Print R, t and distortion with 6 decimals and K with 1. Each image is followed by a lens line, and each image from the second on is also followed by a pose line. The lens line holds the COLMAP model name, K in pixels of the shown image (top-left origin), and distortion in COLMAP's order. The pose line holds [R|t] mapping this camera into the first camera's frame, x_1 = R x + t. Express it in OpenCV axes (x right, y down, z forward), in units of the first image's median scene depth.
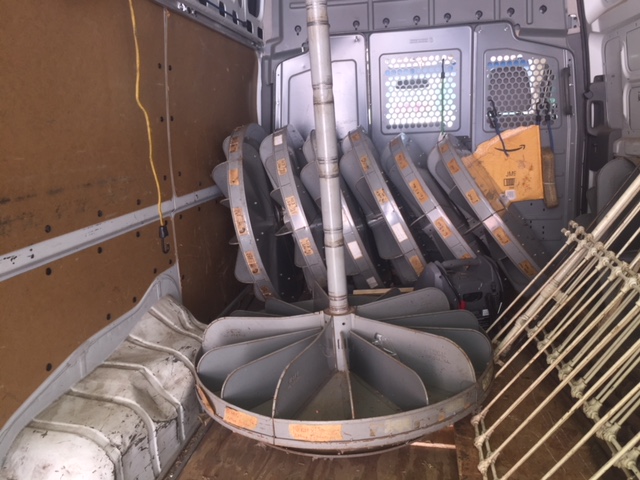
lens RADIAL K [[548.4, 0, 322.0], [0, 548.4, 243.9], [0, 0, 1]] dist [0.056369, -0.094587]
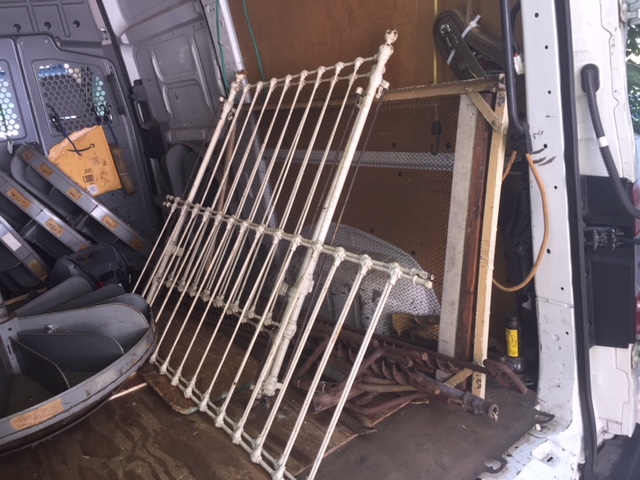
lens RADIAL K [[548.4, 0, 321.5], [0, 548.4, 240.4], [0, 0, 1]] dist [0.056369, -0.094587]
pose [[0.684685, -0.244242, 0.686697, -0.137567], [0.245478, 0.964410, 0.098260, 0.013941], [-0.686256, 0.101292, 0.720272, -0.109681]]
